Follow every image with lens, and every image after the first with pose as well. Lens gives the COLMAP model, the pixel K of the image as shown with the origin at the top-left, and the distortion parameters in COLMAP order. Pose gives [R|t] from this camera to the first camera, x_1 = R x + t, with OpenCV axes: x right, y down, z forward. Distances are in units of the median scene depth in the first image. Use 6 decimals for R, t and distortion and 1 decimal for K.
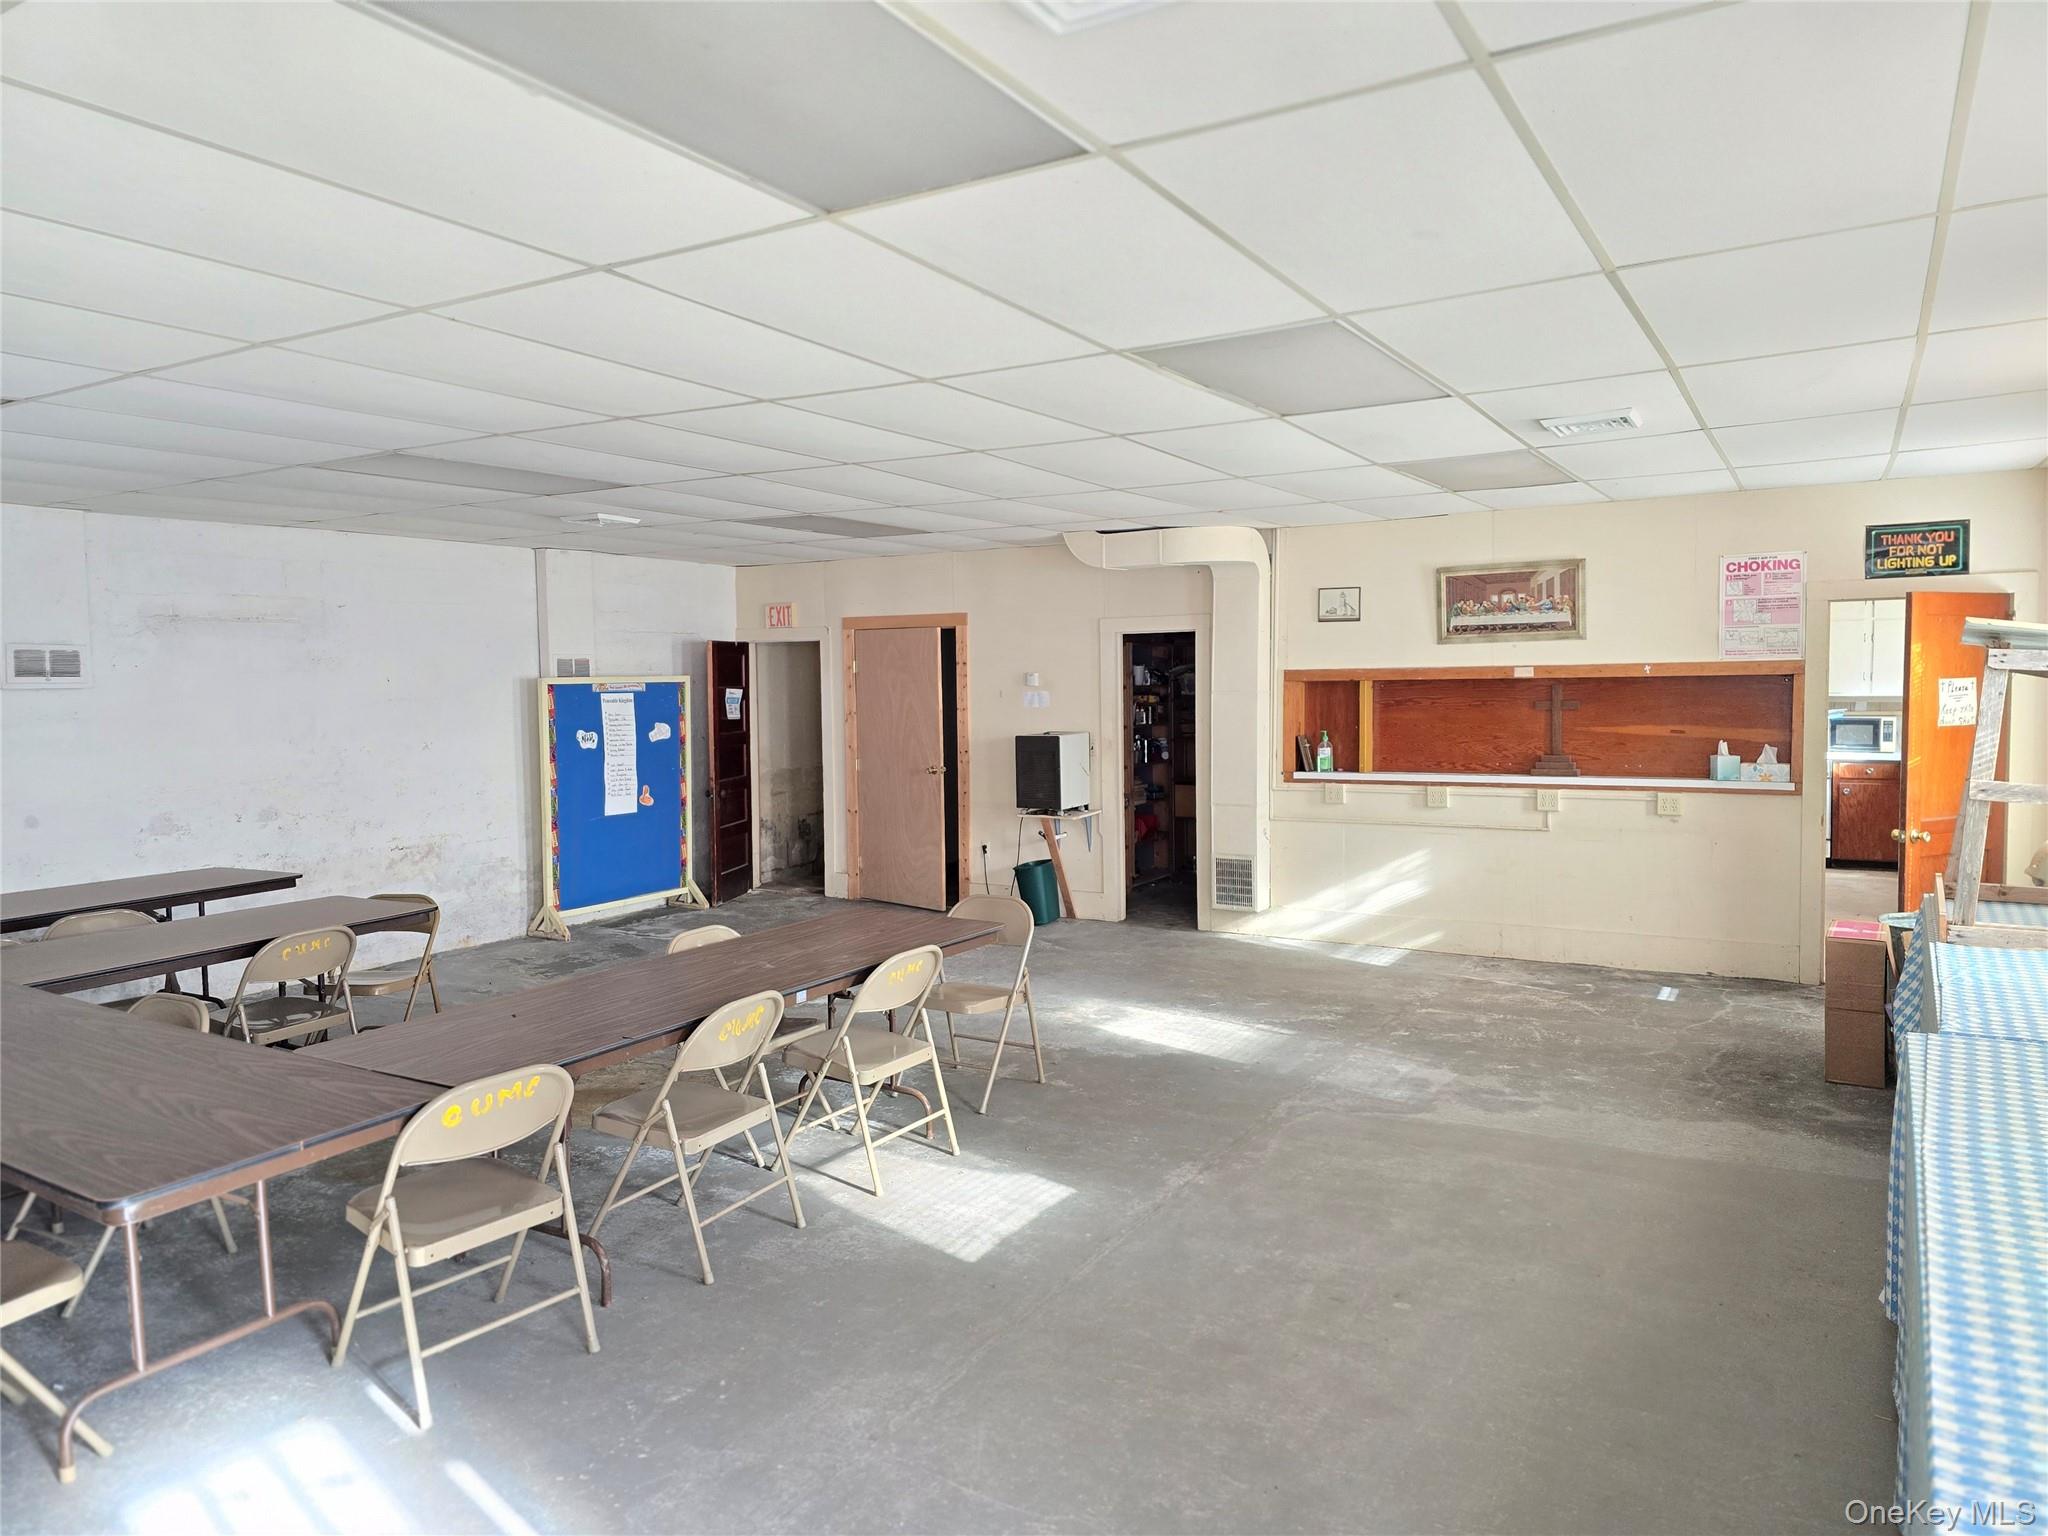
lens RADIAL K [[1371.9, 0, 1024.0], [0, 1371.9, 768.0], [0, 0, 1]] dist [0.050467, -0.002111]
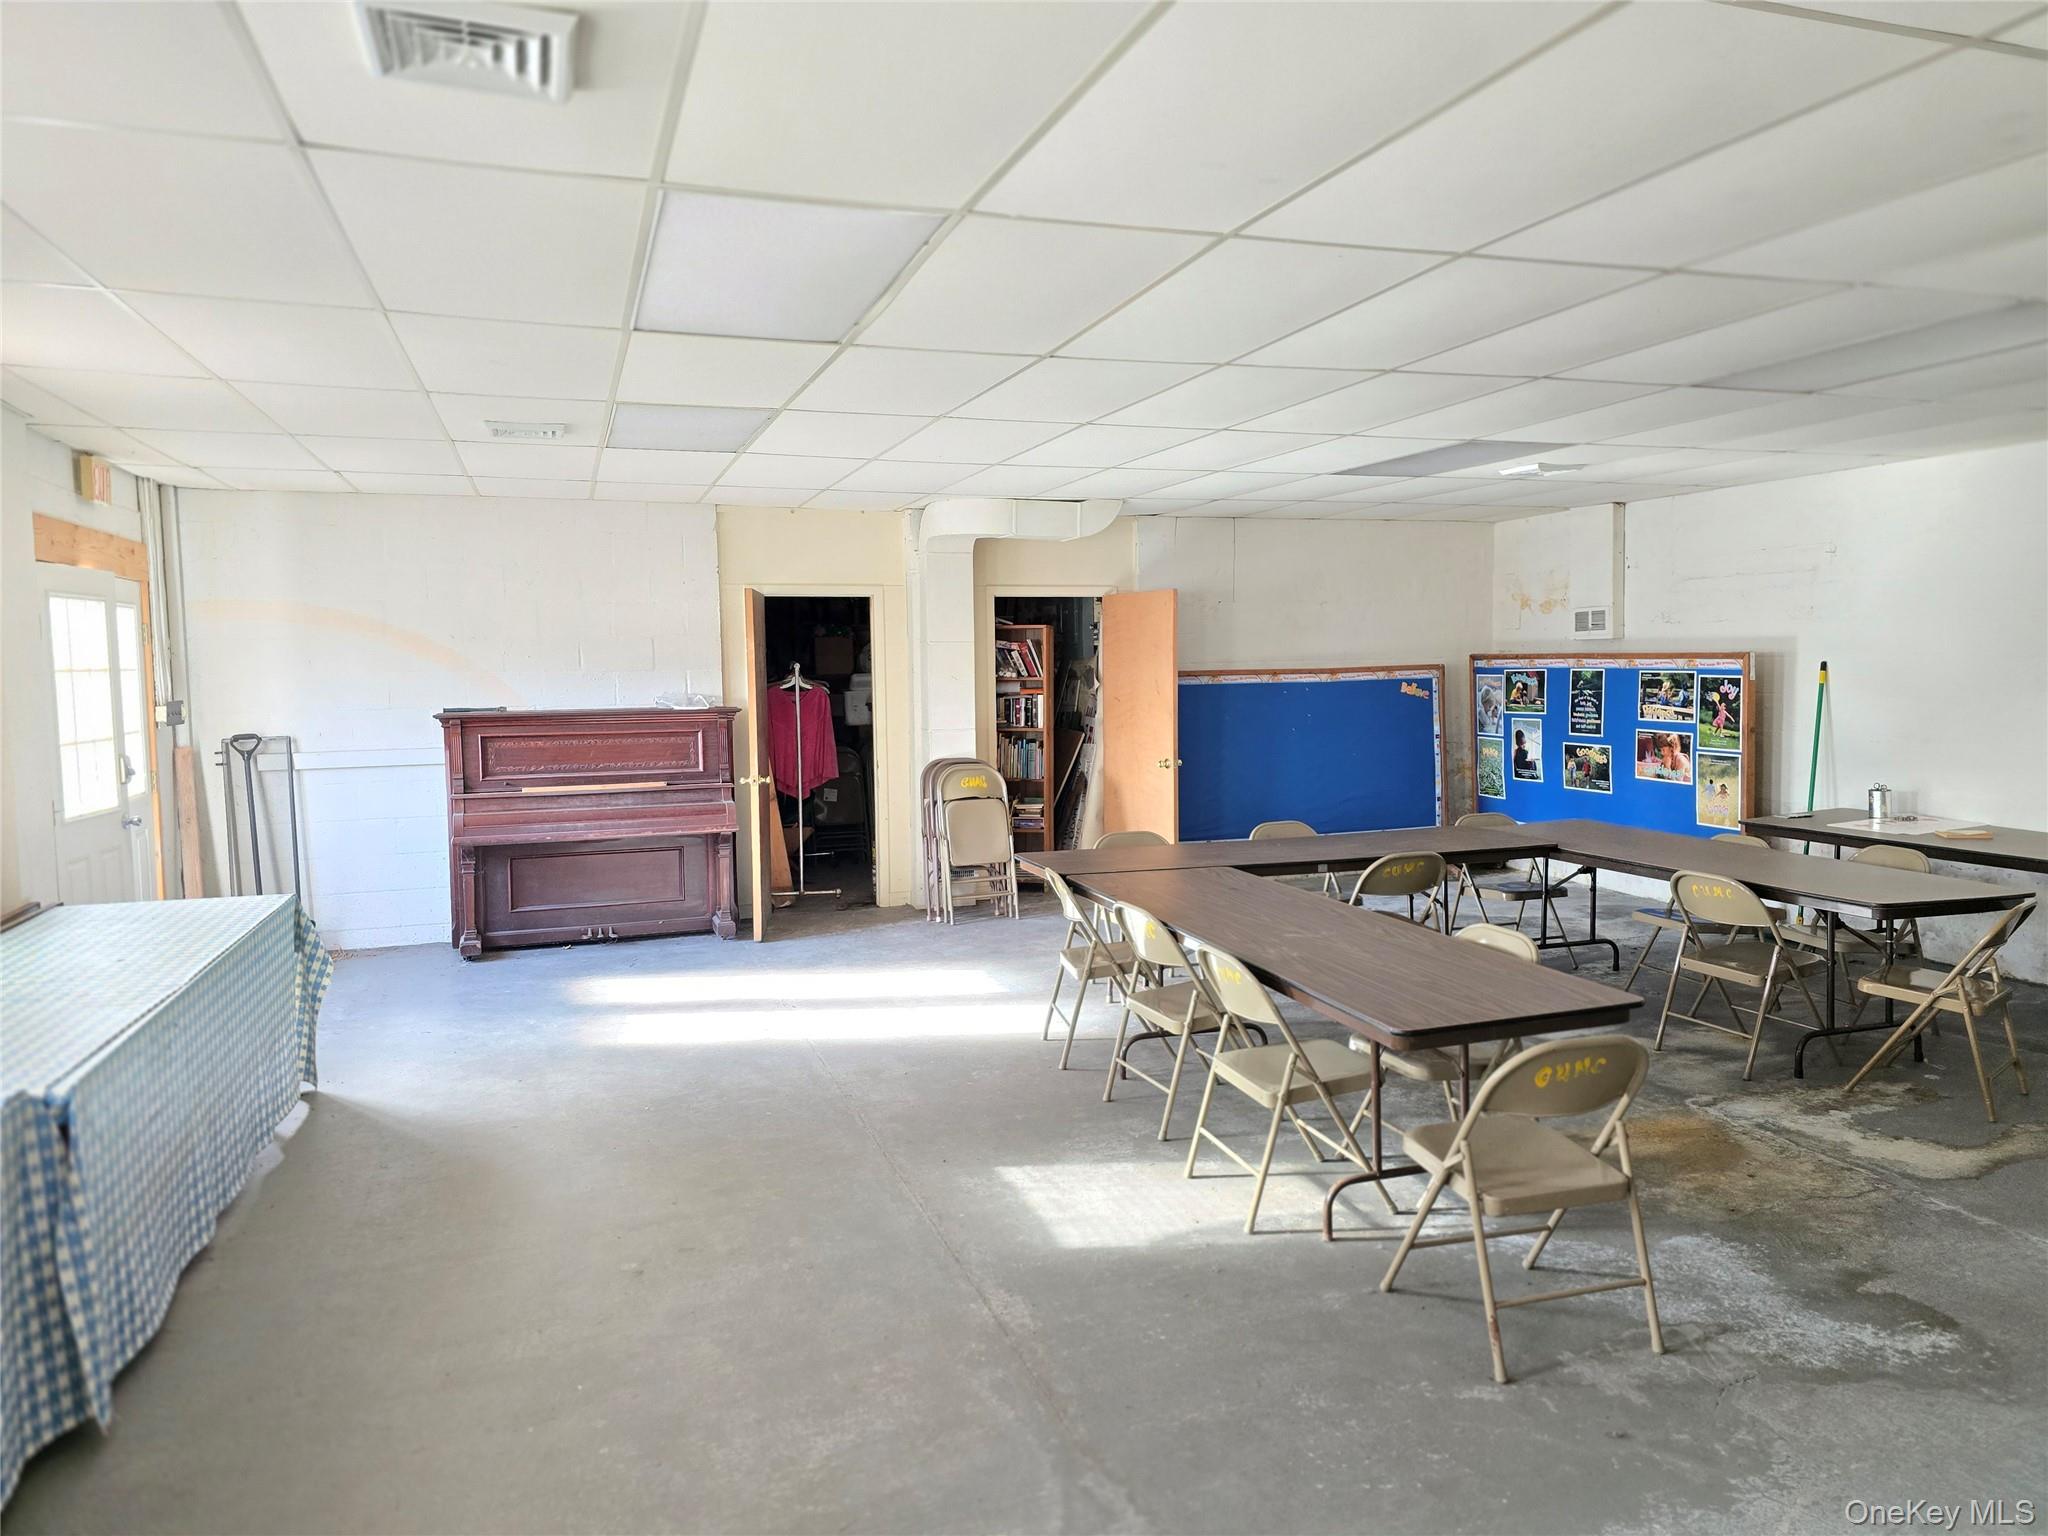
lens RADIAL K [[1371.9, 0, 1024.0], [0, 1371.9, 768.0], [0, 0, 1]] dist [0.050467, -0.002111]
pose [[-0.647048, 0.093133, -0.756740, 0.535784], [-0.027181, 0.989063, 0.144967, -0.087505], [0.761964, 0.114370, -0.637440, 1.190674]]
